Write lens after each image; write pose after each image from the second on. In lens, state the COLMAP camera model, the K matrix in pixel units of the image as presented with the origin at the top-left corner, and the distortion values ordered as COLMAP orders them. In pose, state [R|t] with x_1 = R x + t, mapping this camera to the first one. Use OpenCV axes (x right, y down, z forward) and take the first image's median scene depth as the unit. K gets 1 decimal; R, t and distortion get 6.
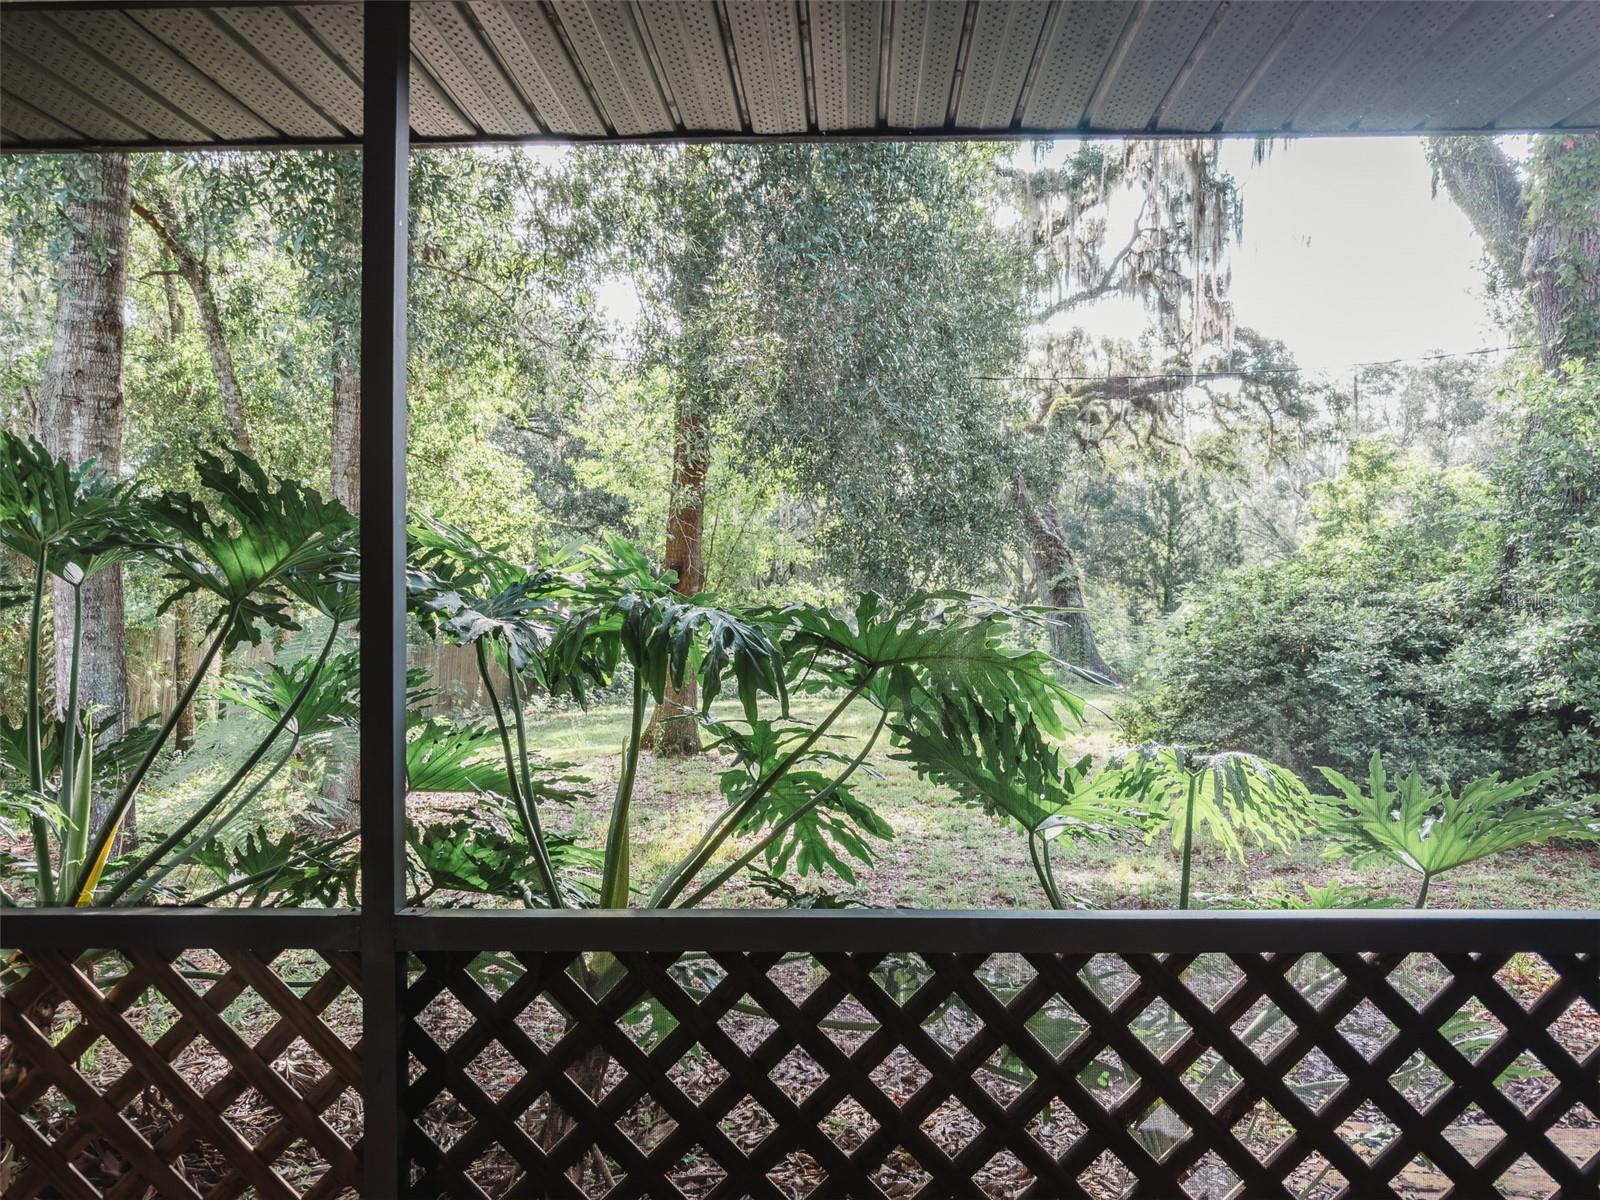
lens RADIAL K [[1189.7, 0, 795.0], [0, 1189.7, 607.2], [0, 0, 1]] dist [-0.008157, -0.003105]
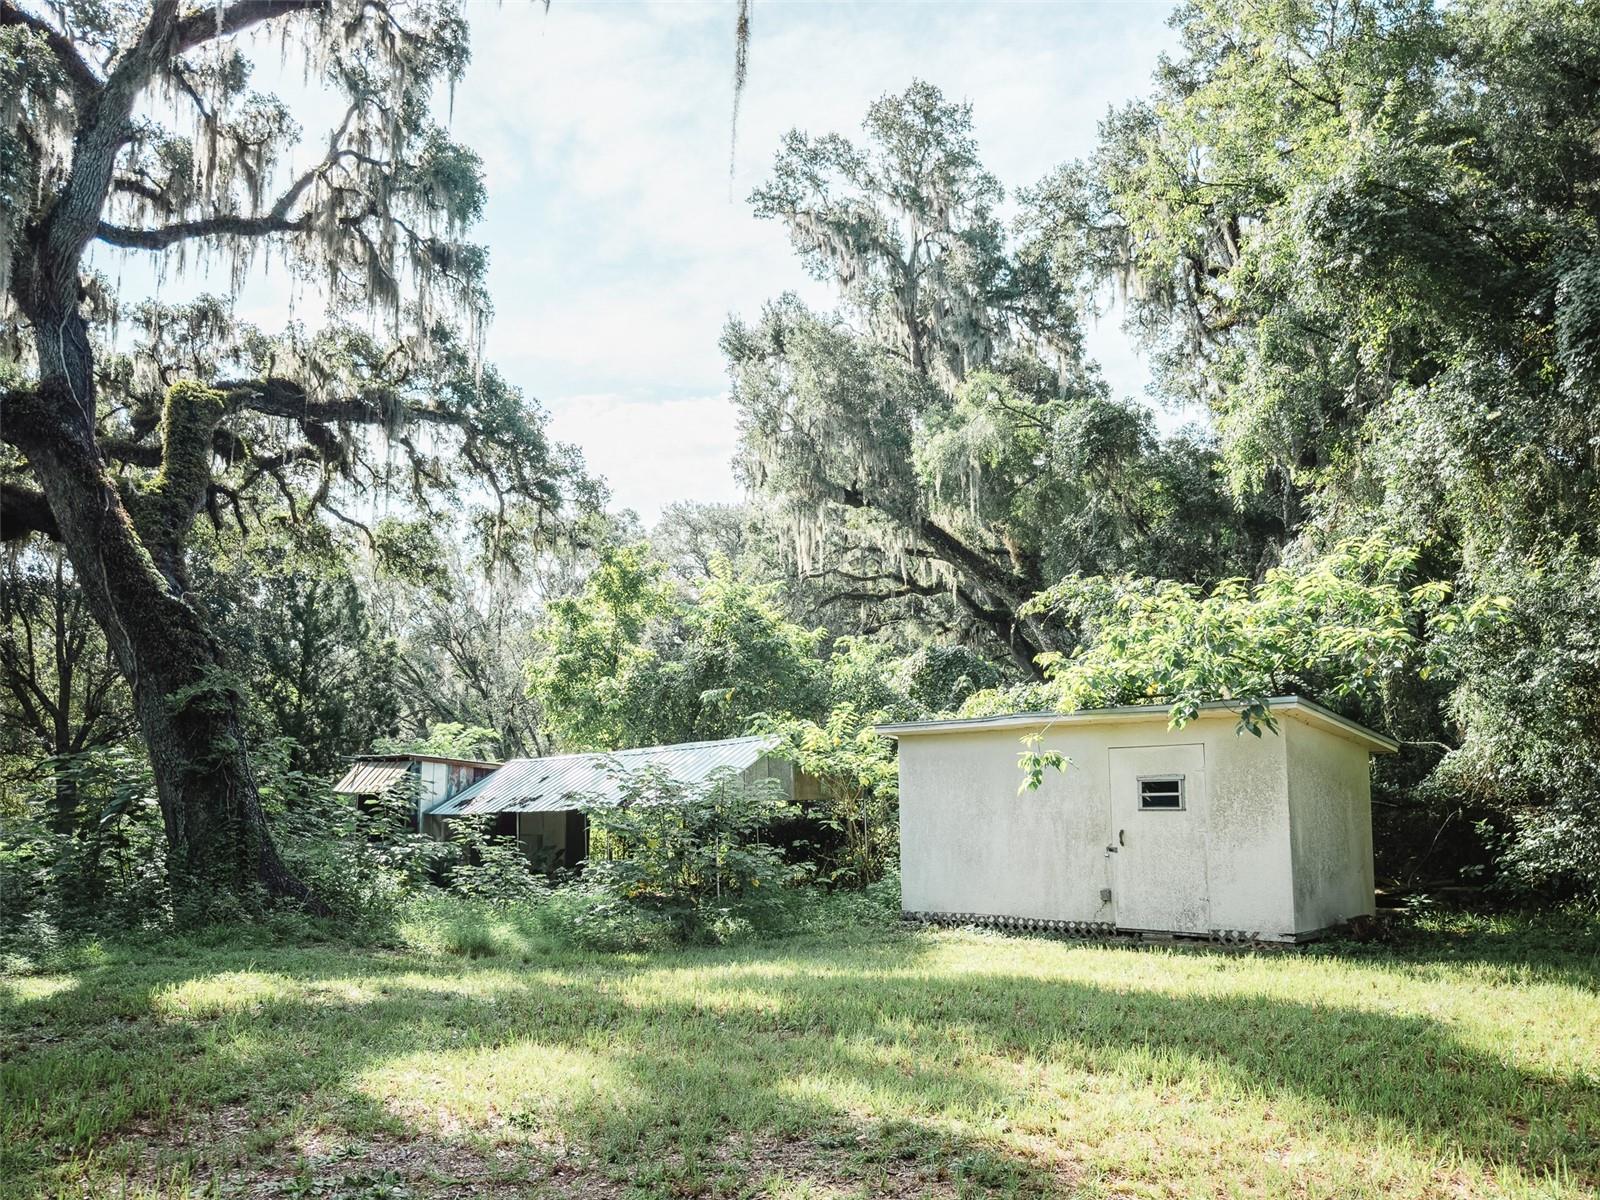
lens RADIAL K [[1189.7, 0, 806.0], [0, 1189.7, 683.0], [0, 0, 1]] dist [-0.008157, -0.003105]
pose [[0.719380, 0.069860, 0.691095, 0.055066], [-0.009154, 0.995797, -0.091133, 0.009360], [-0.694556, 0.059233, 0.716996, 0.381215]]
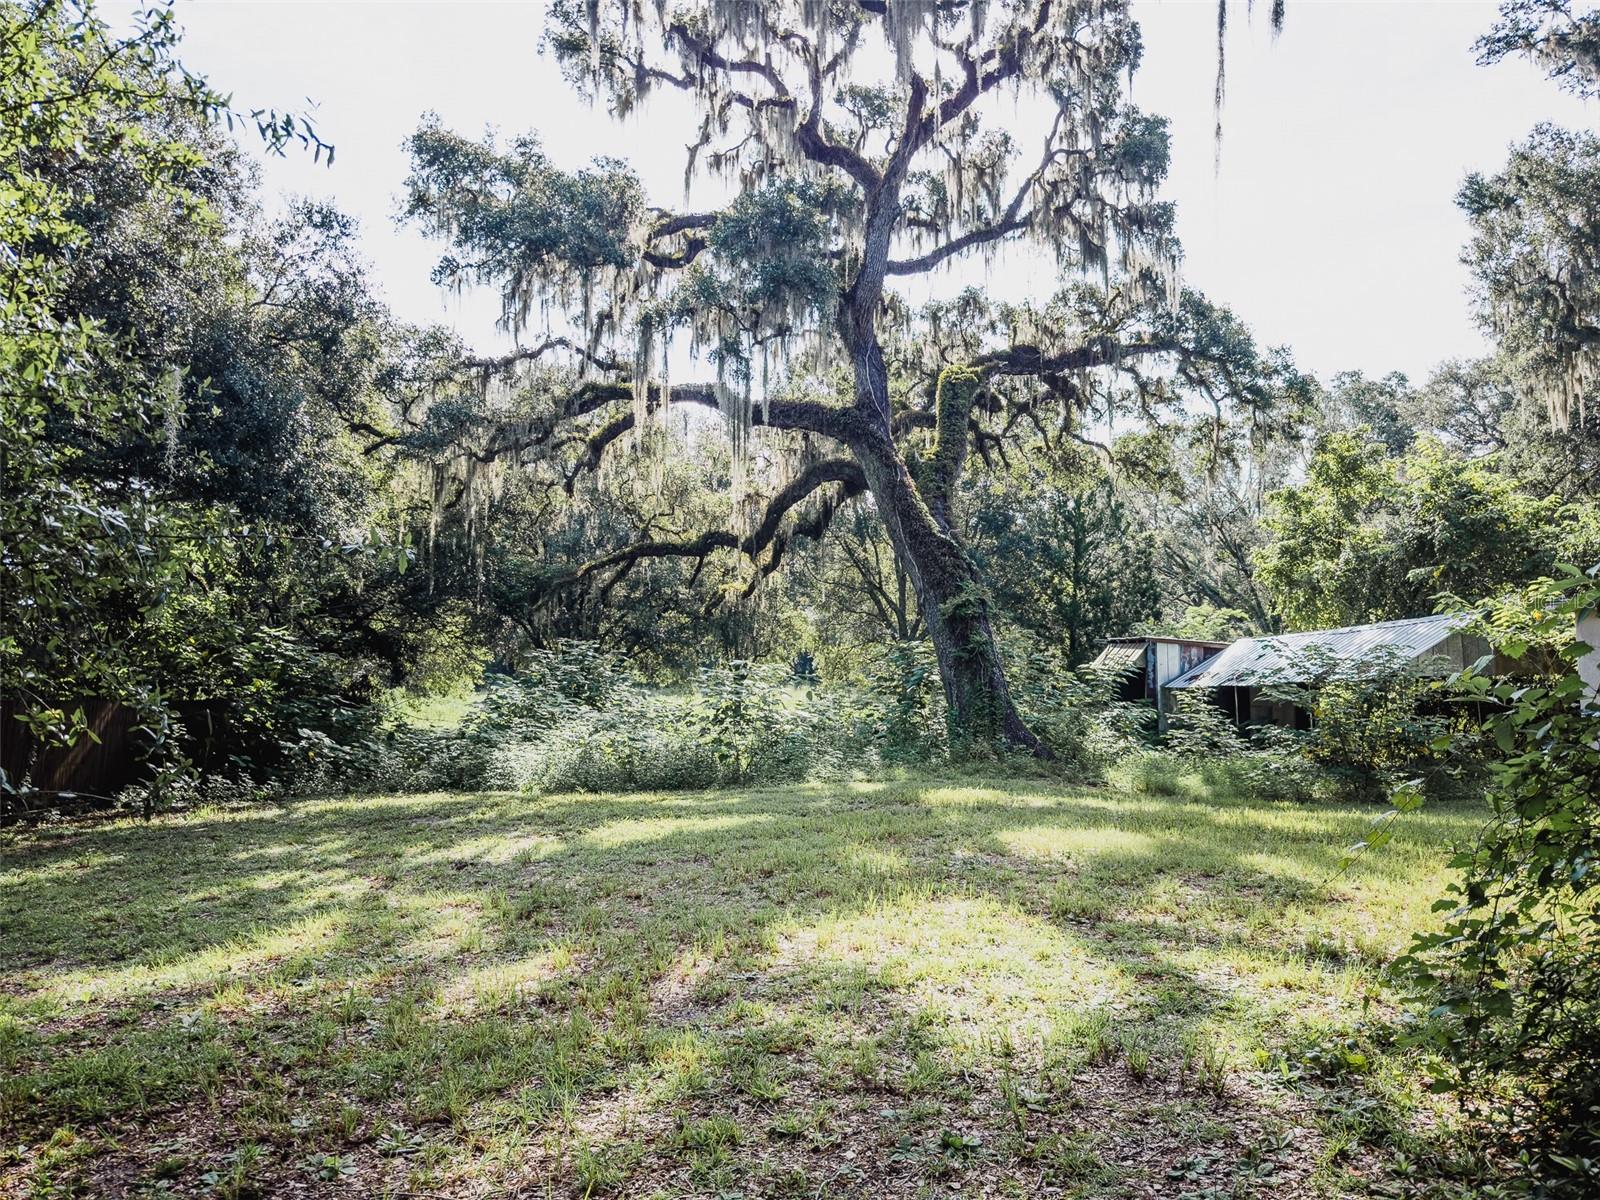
lens RADIAL K [[1189.7, 0, 787.3], [0, 1189.7, 604.0], [0, 0, 1]] dist [-0.008157, -0.003105]
pose [[0.995635, 0.003198, 0.093273, 0.048143], [0.001441, 0.998767, -0.049628, 0.007531], [-0.093316, 0.049546, 0.994403, 0.257653]]
